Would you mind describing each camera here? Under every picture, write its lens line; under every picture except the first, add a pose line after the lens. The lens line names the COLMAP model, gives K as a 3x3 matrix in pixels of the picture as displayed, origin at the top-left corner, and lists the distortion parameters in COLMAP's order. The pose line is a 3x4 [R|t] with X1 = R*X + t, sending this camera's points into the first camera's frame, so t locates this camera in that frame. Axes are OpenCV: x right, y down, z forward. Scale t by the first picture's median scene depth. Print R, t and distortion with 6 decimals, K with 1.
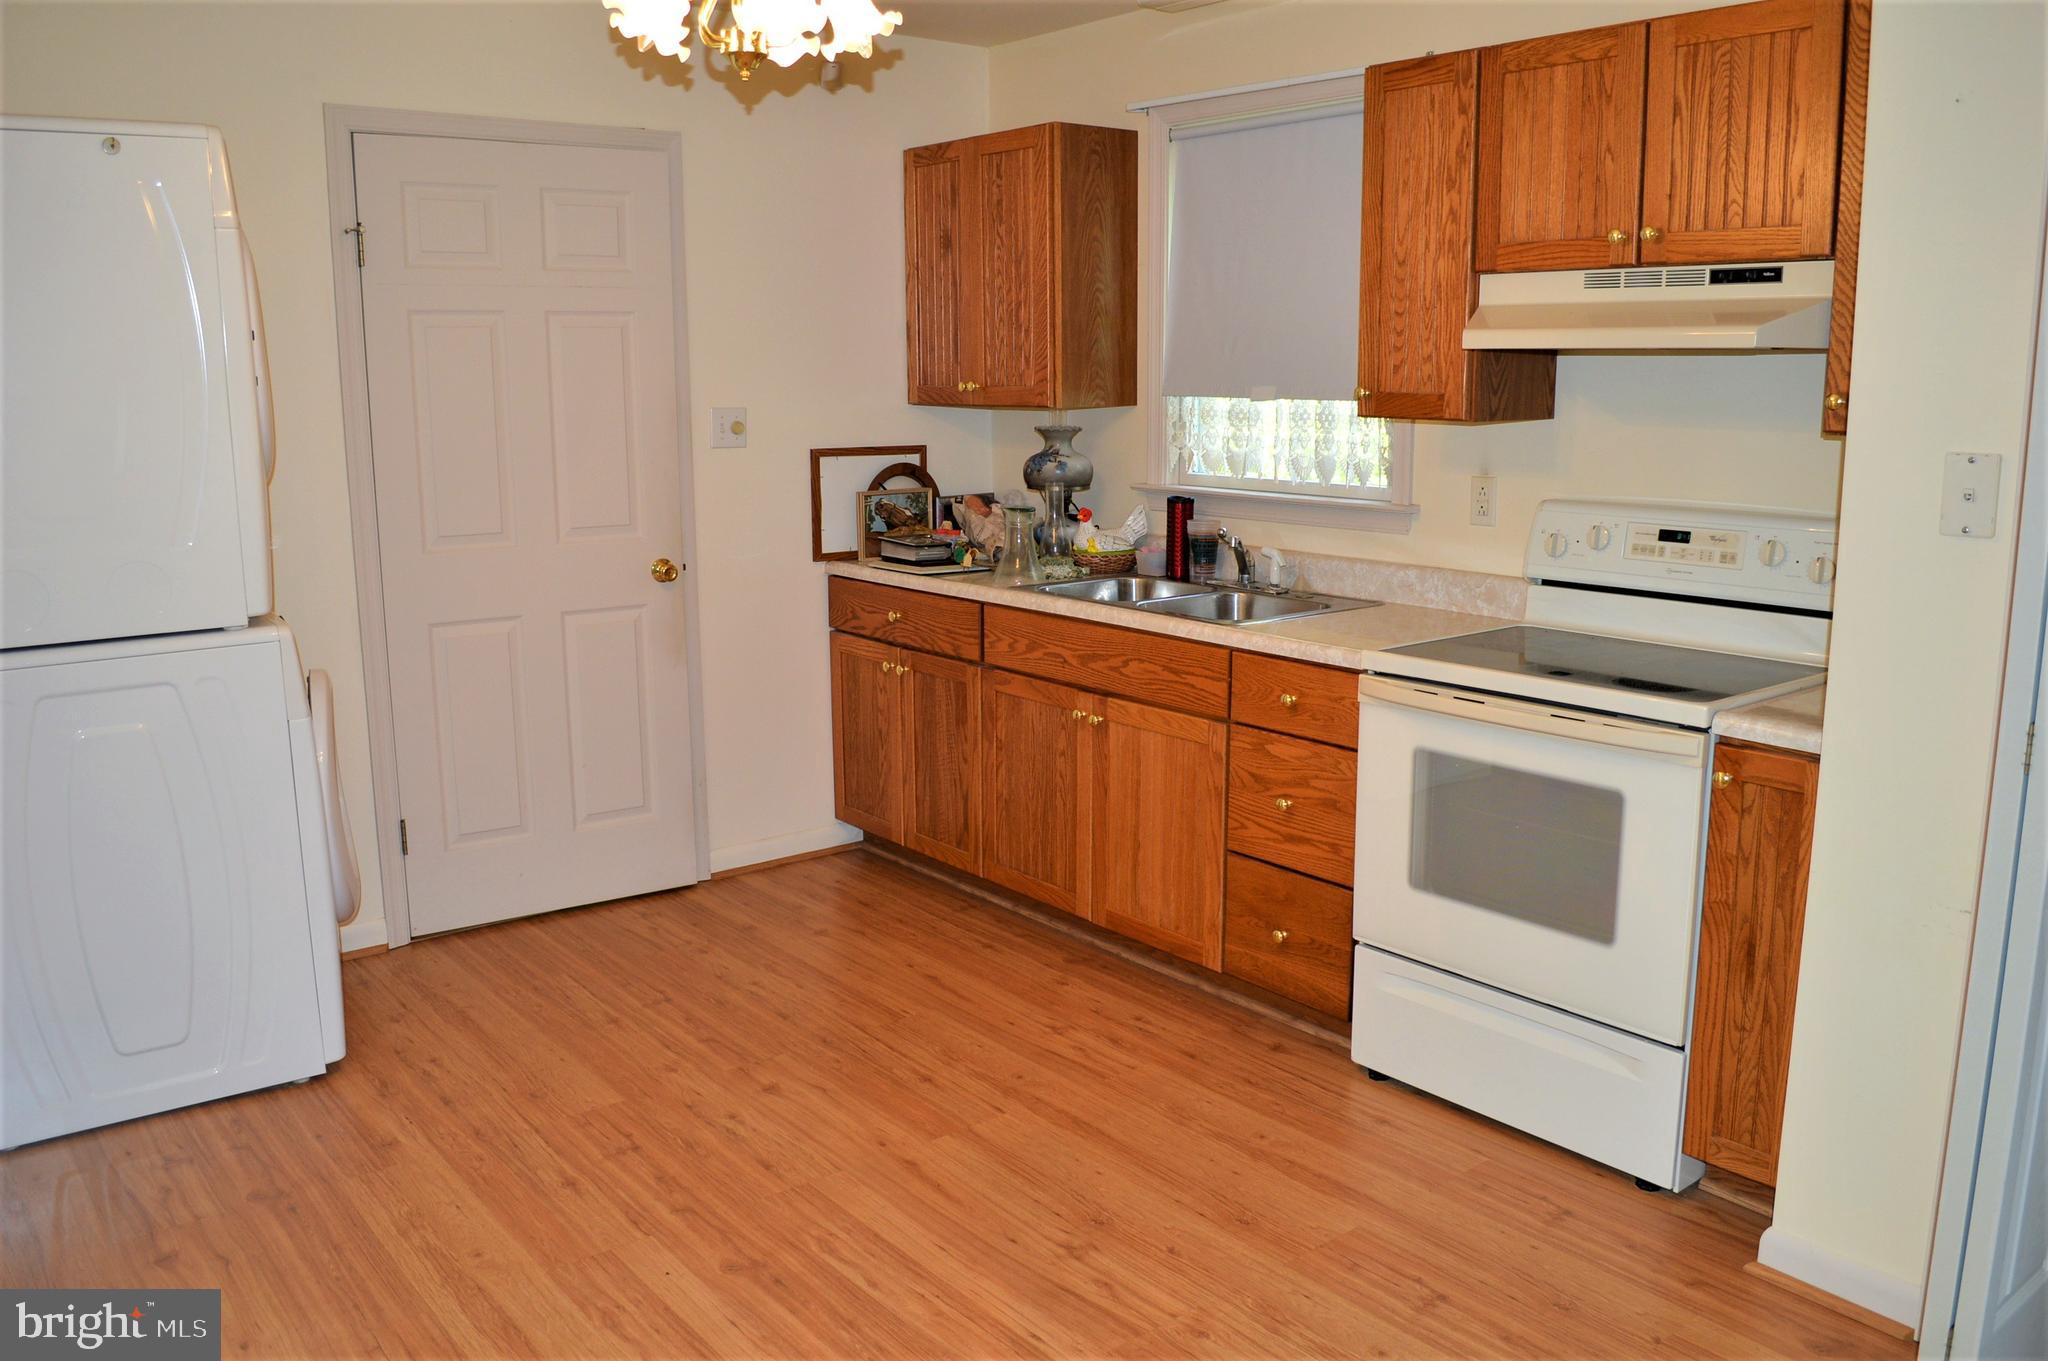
lens RADIAL K [[1635.2, 0, 1041.1], [0, 1635.2, 688.9], [0, 0, 1]] dist [-0.094346, 0.021134]
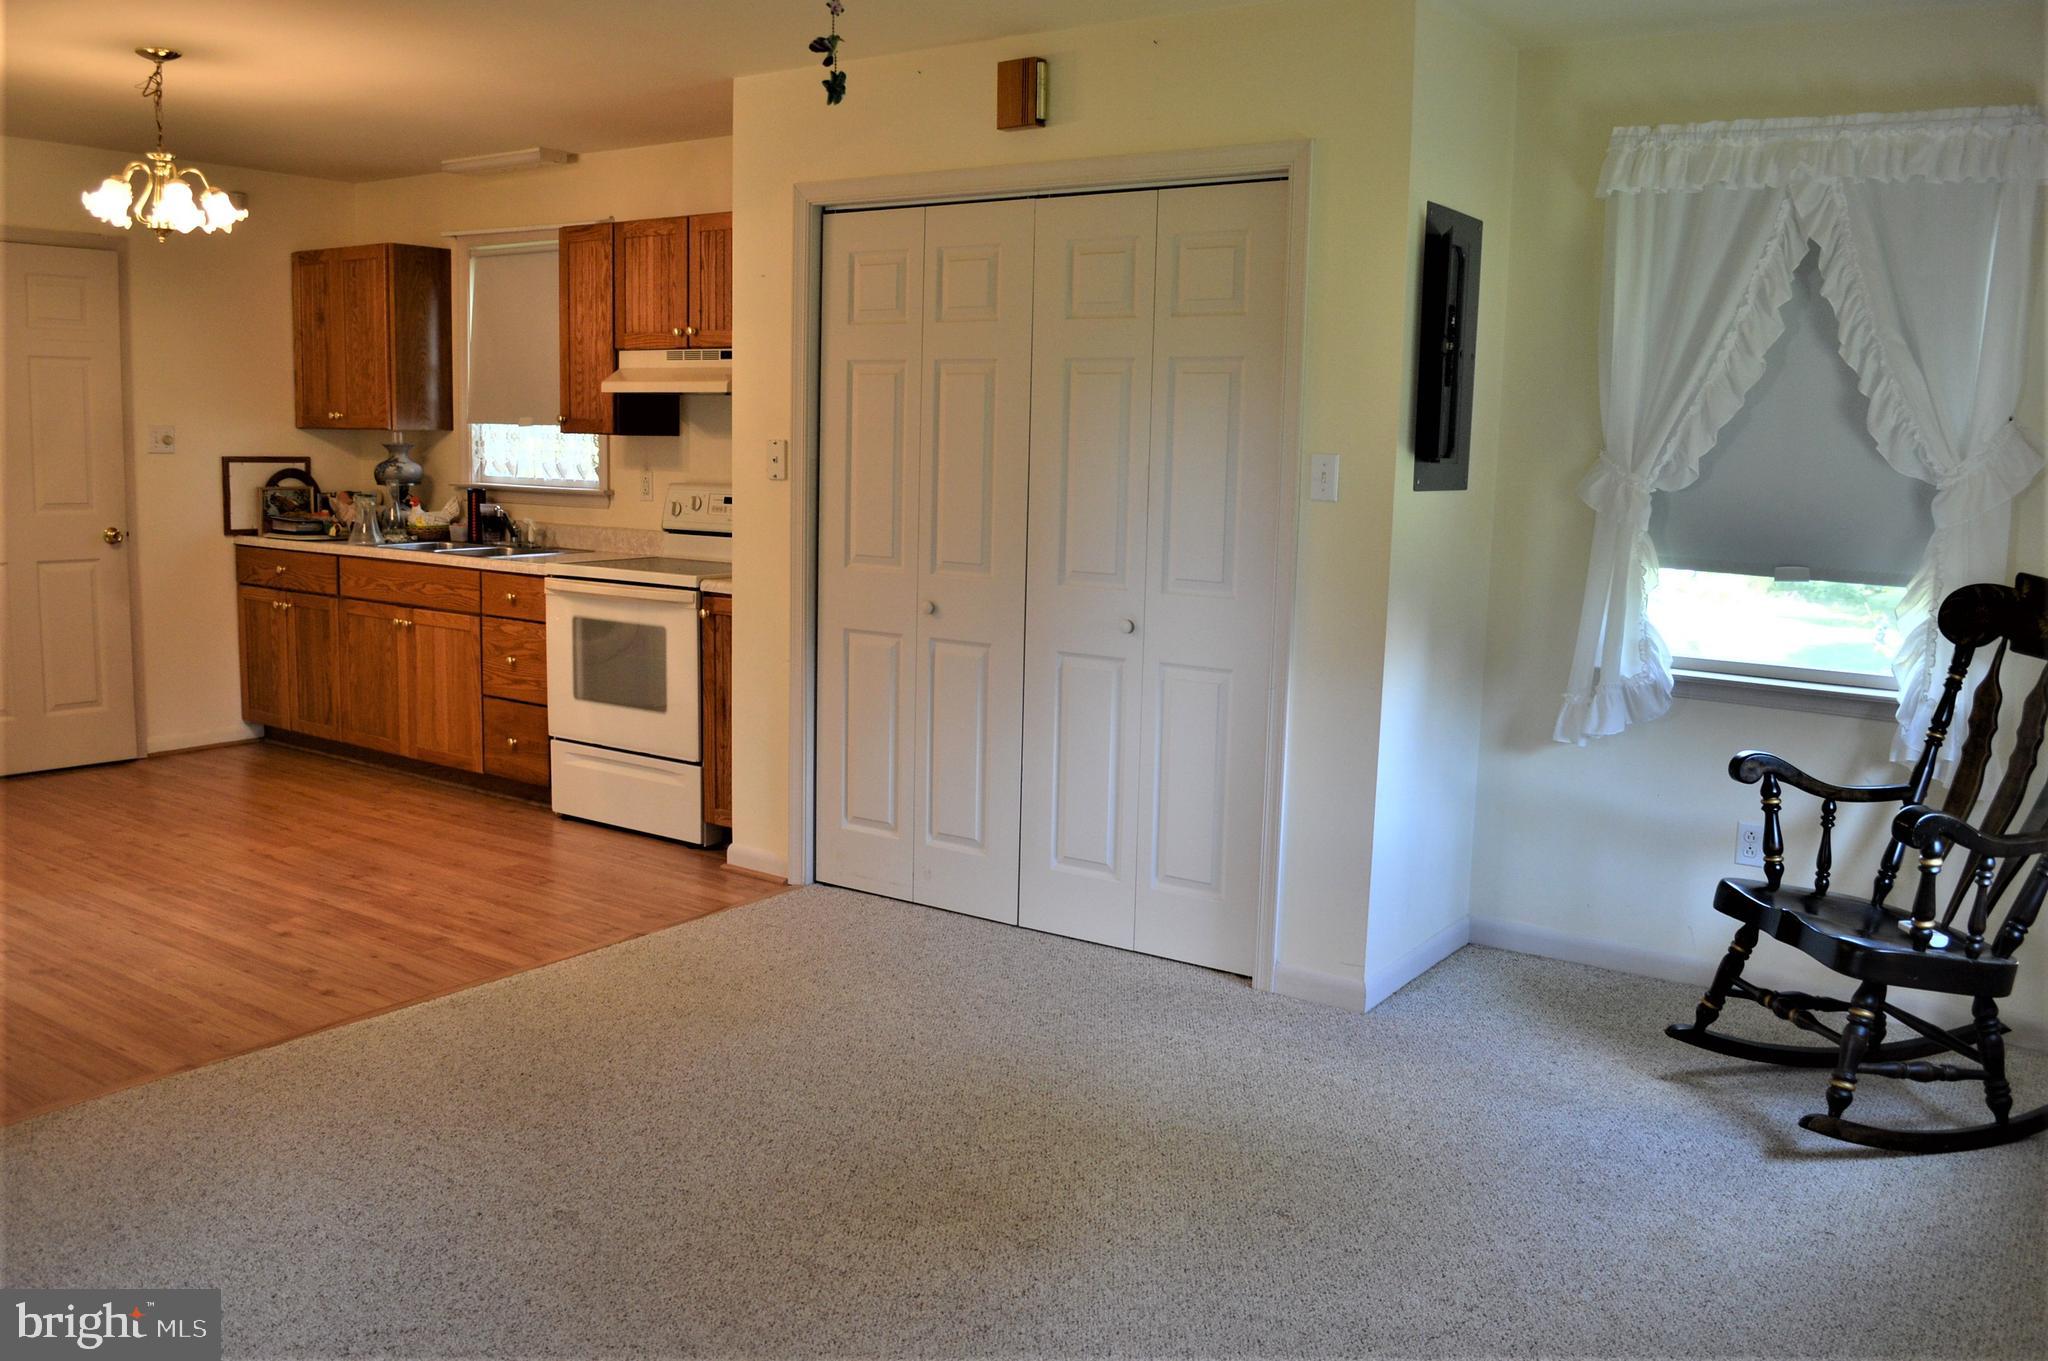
lens RADIAL K [[1635.2, 0, 1012.8], [0, 1635.2, 666.9], [0, 0, 1]] dist [-0.094346, 0.021134]
pose [[0.958122, -0.012772, 0.286077, 0.153453], [0.027128, 0.998560, -0.046273, 0.154379], [-0.285074, 0.052095, 0.957089, -0.679796]]
